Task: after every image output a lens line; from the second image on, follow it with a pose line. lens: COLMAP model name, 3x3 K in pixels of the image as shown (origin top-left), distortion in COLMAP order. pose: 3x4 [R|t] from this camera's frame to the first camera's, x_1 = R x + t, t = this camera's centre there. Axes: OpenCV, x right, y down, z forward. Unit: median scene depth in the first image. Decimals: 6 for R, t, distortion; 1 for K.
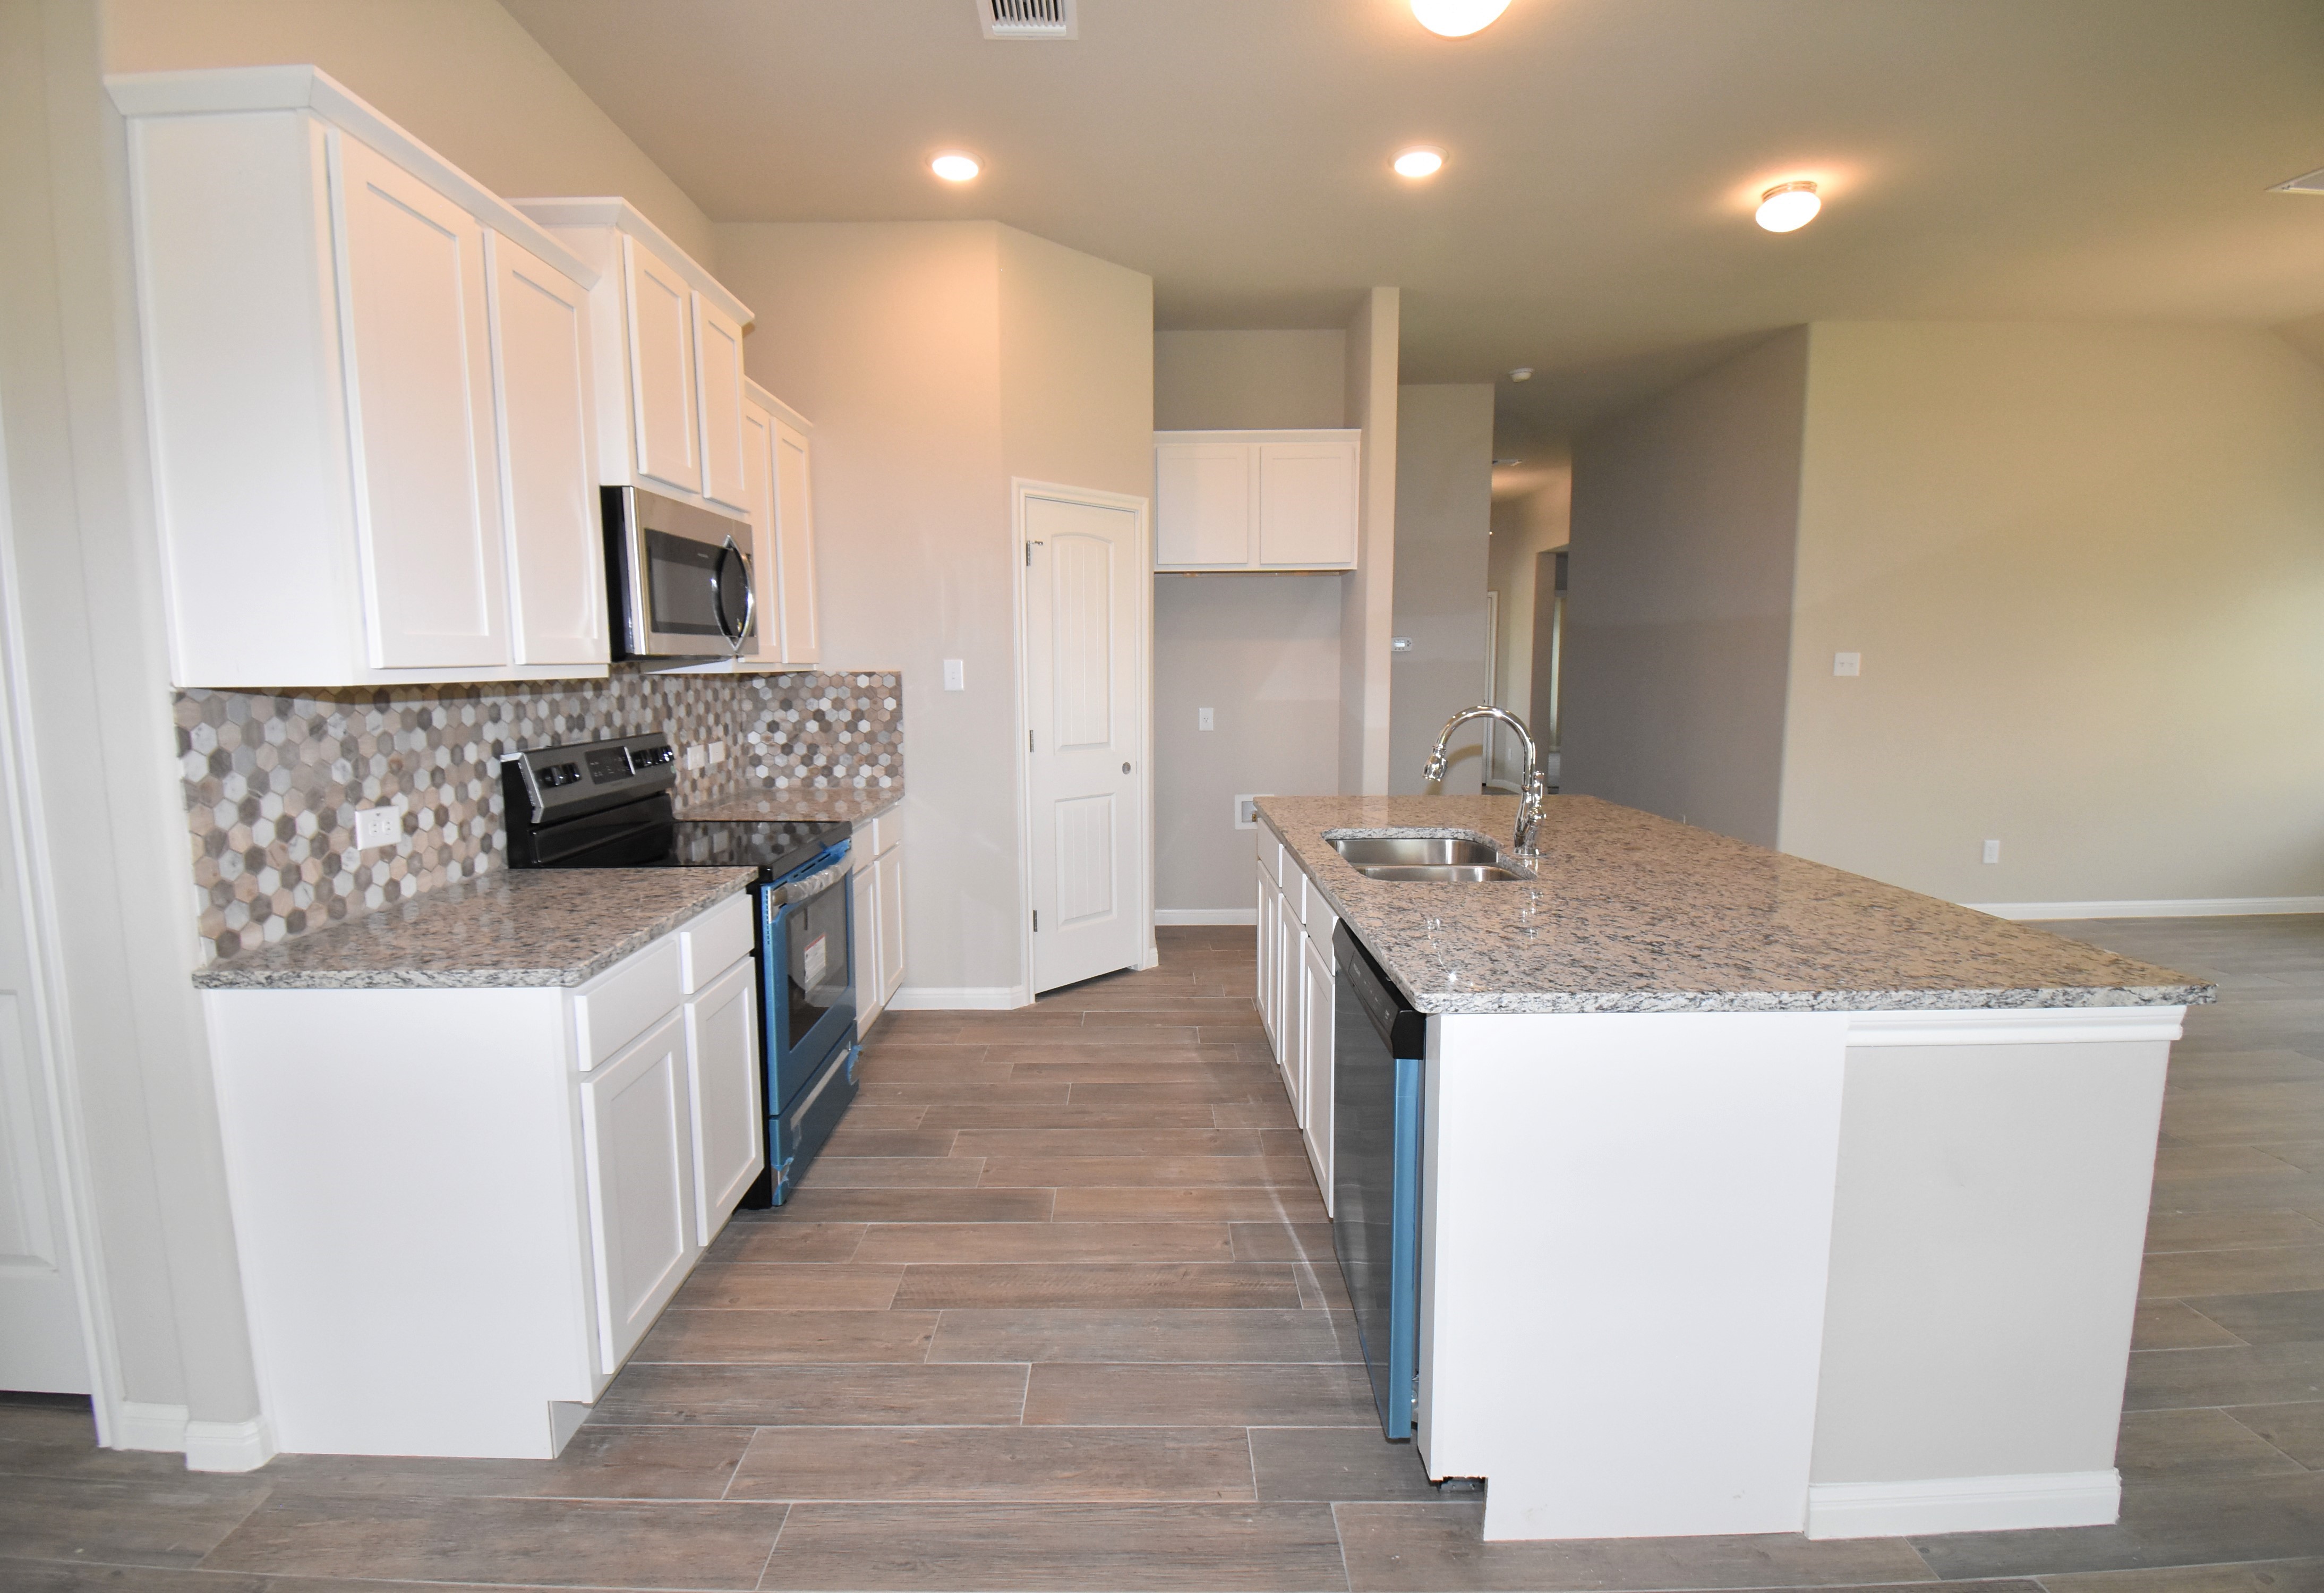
lens RADIAL K [[1045.0, 0, 1130.7], [0, 1045.0, 780.6], [0, 0, 1]] dist [0.016466, -0.029274]
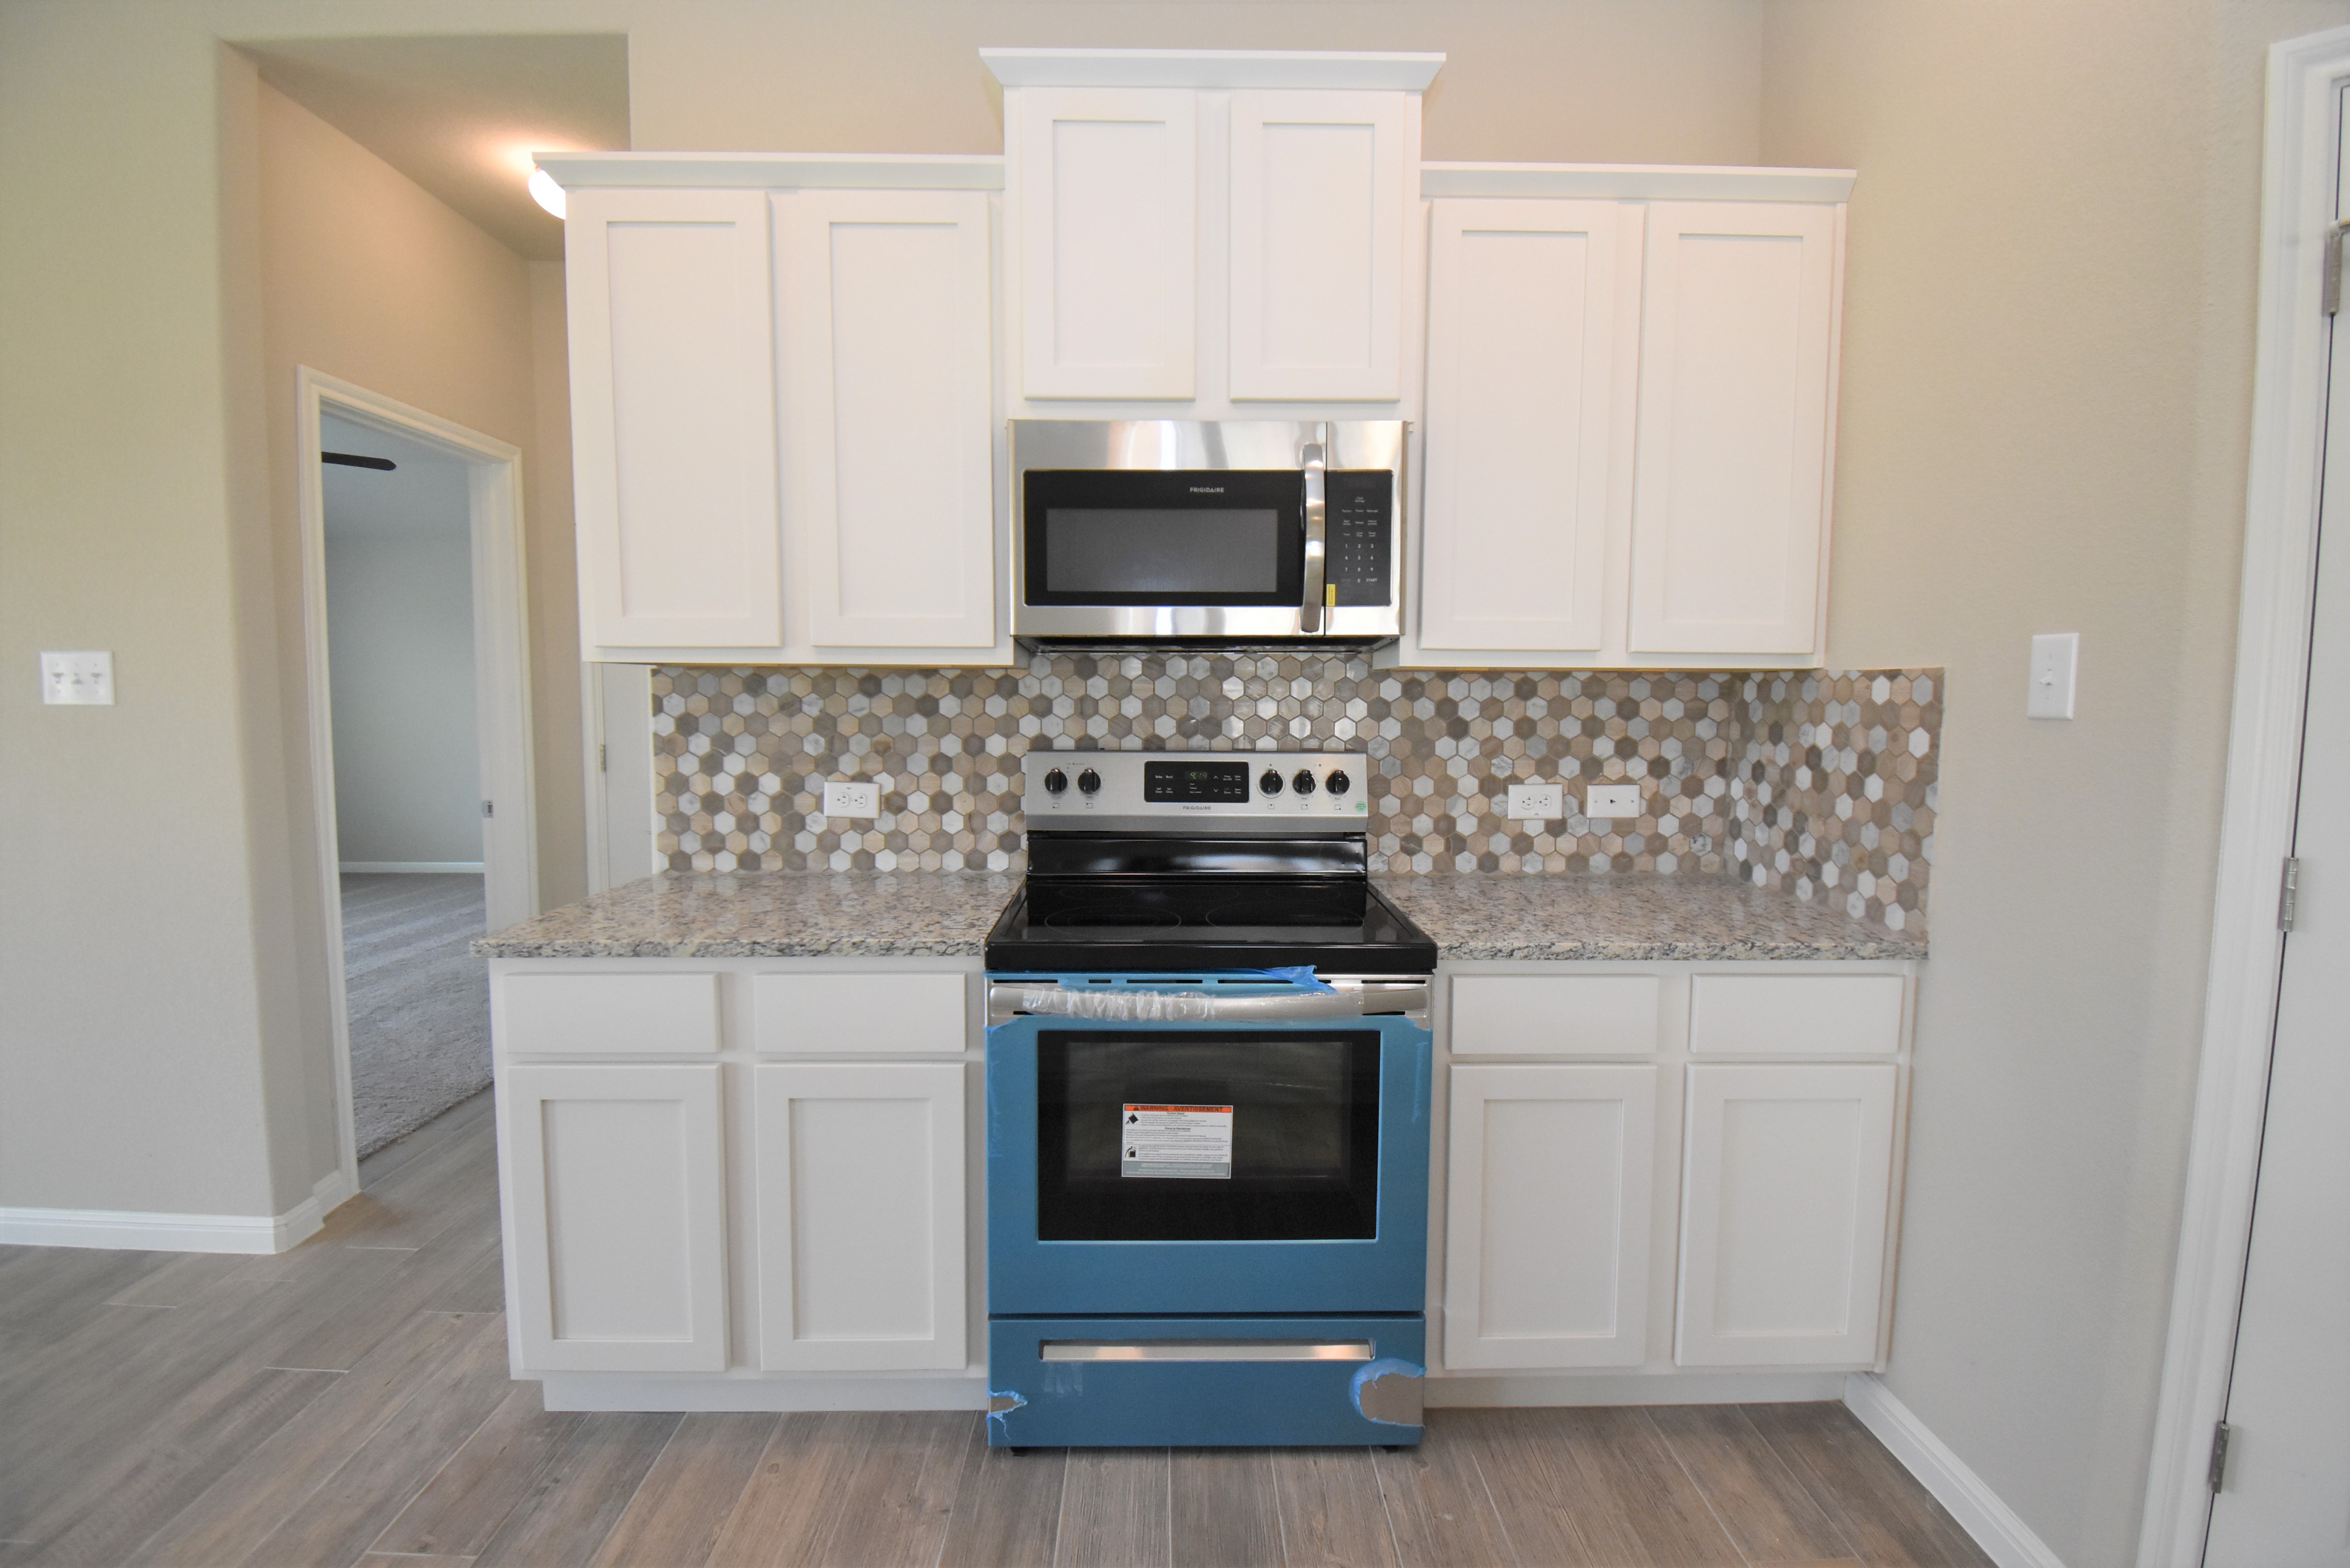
lens RADIAL K [[1032.4, 0, 1173.9], [0, 1032.4, 772.1], [0, 0, 1]] dist [0.023675, -0.025903]
pose [[0.022602, 0.086549, -0.995991, 0.323631], [-0.119205, 0.989372, 0.083268, -0.101172], [0.992612, 0.116845, 0.032679, 1.142272]]
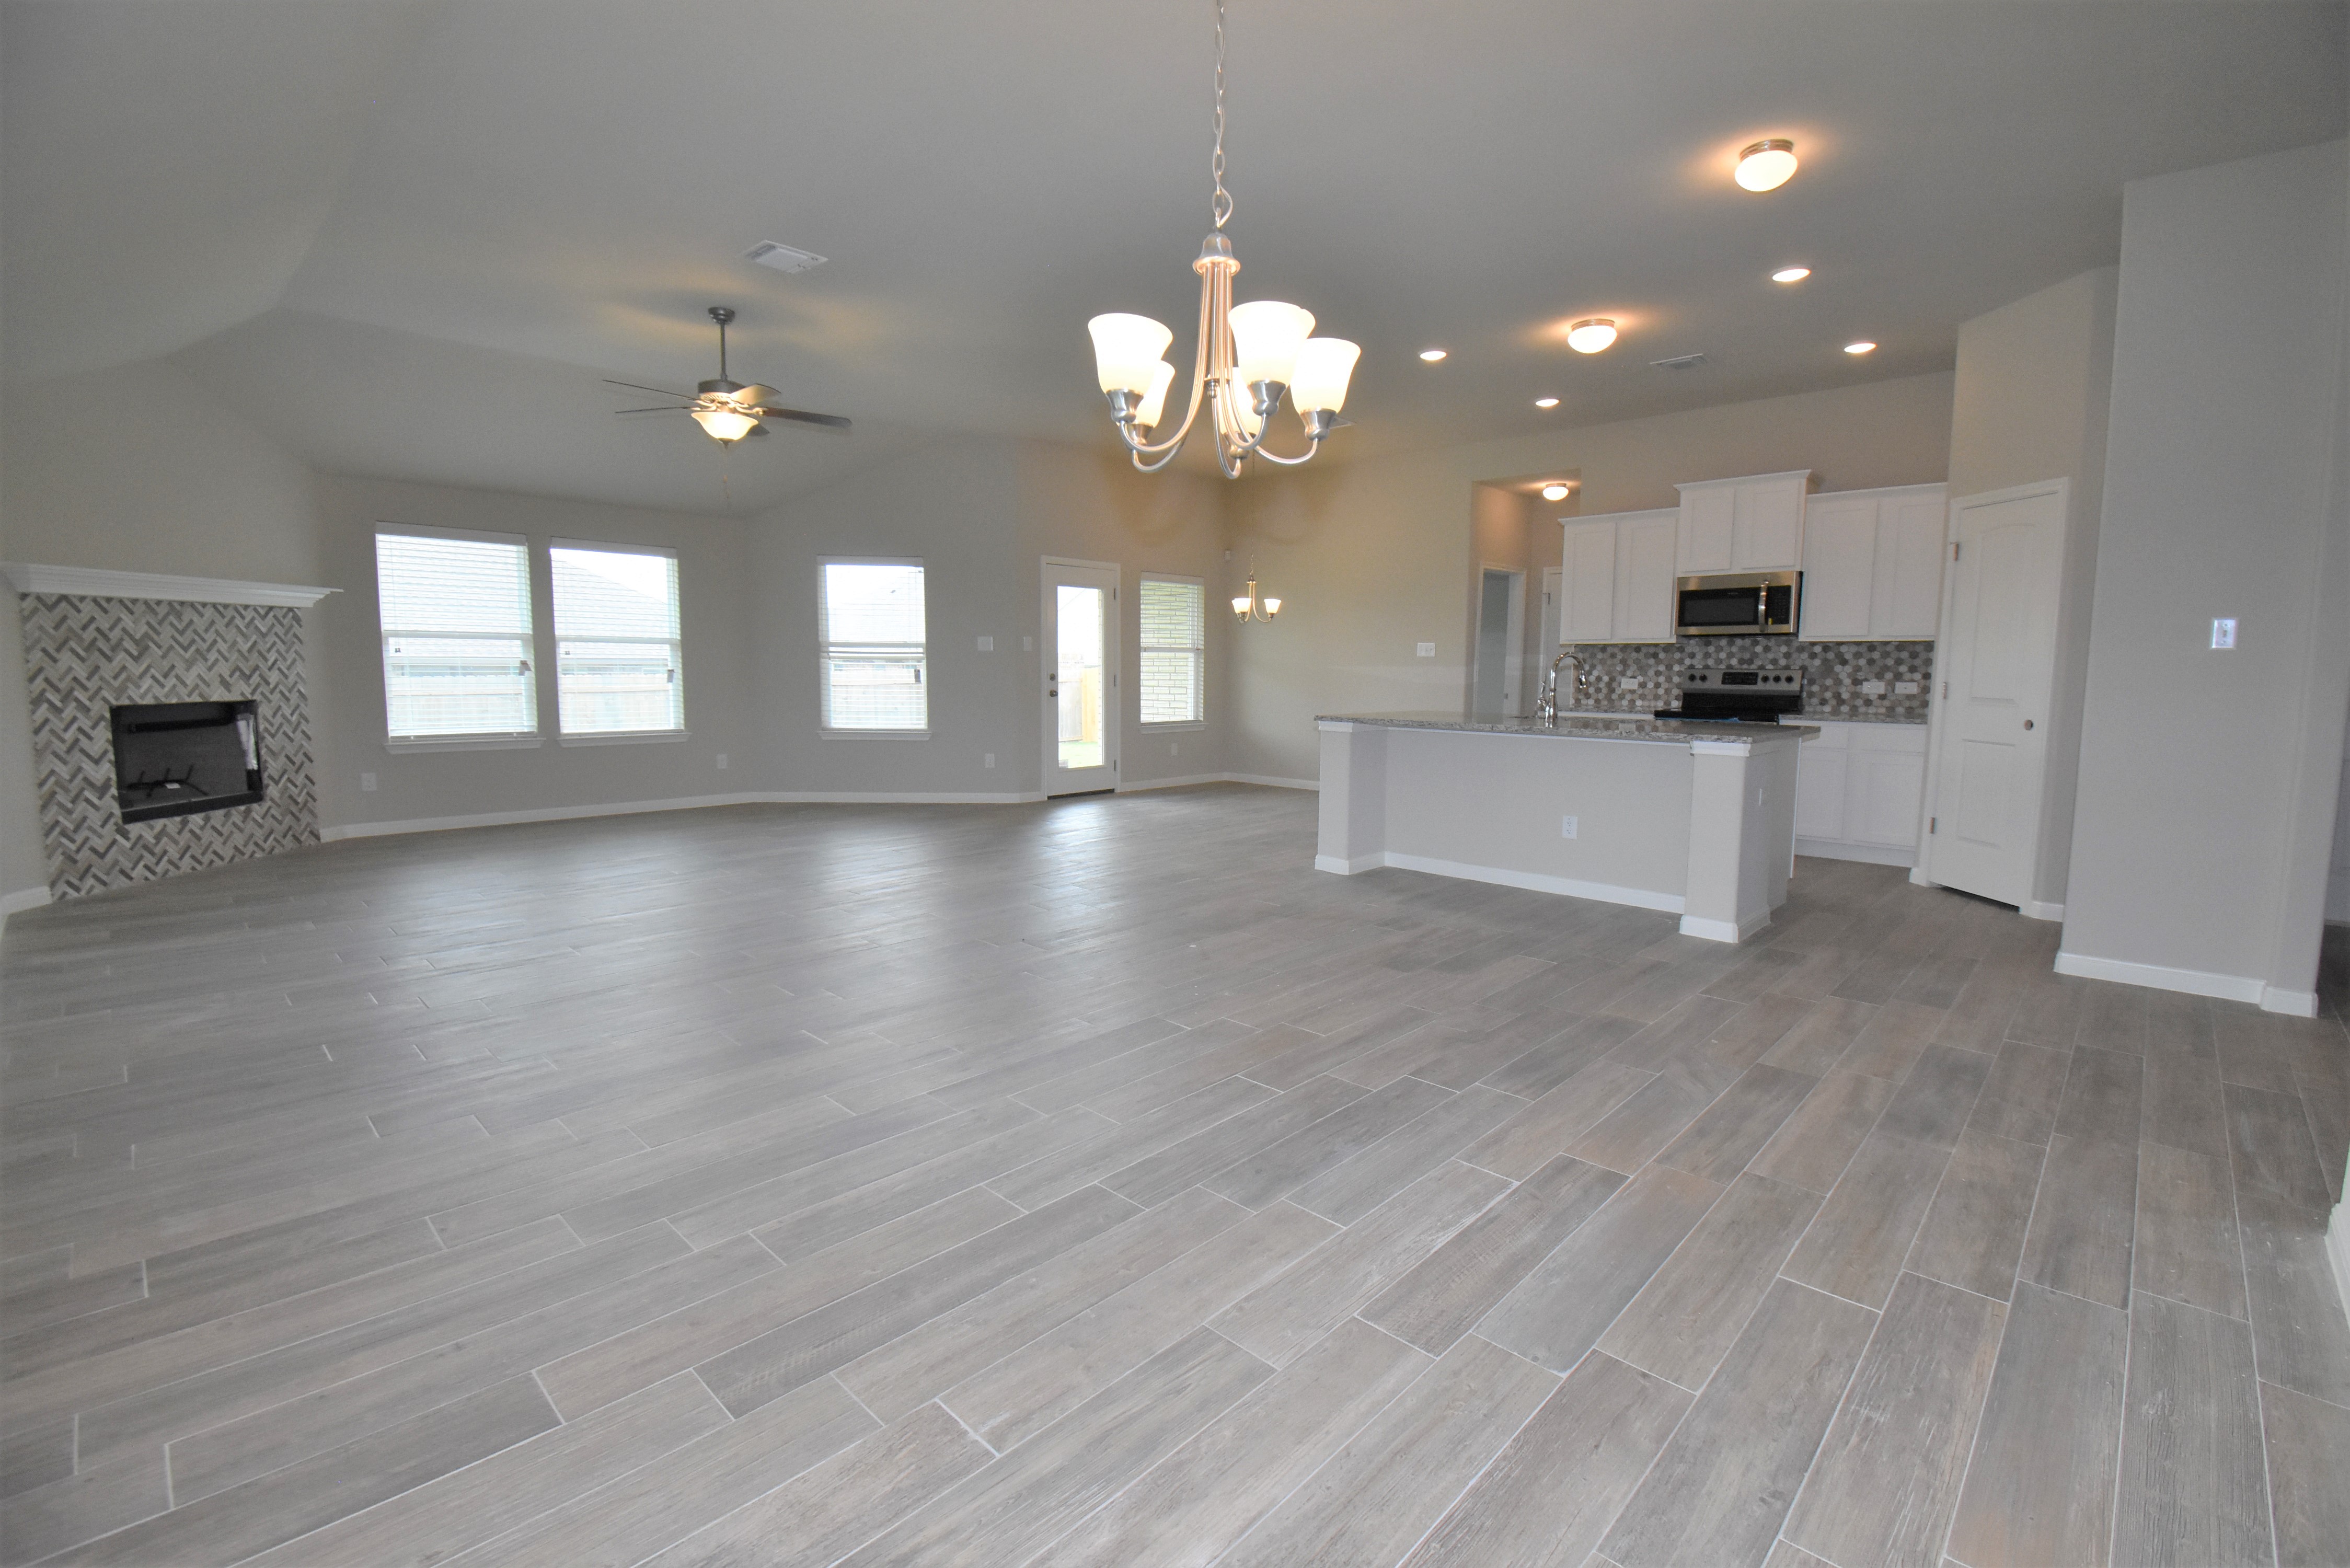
lens RADIAL K [[1032.4, 0, 1173.9], [0, 1032.4, 772.1], [0, 0, 1]] dist [0.023675, -0.025903]
pose [[-0.684708, 0.080172, -0.724394, 2.680321], [-0.083396, 0.978784, 0.187154, -0.176012], [0.724030, 0.188557, -0.663496, 2.040172]]
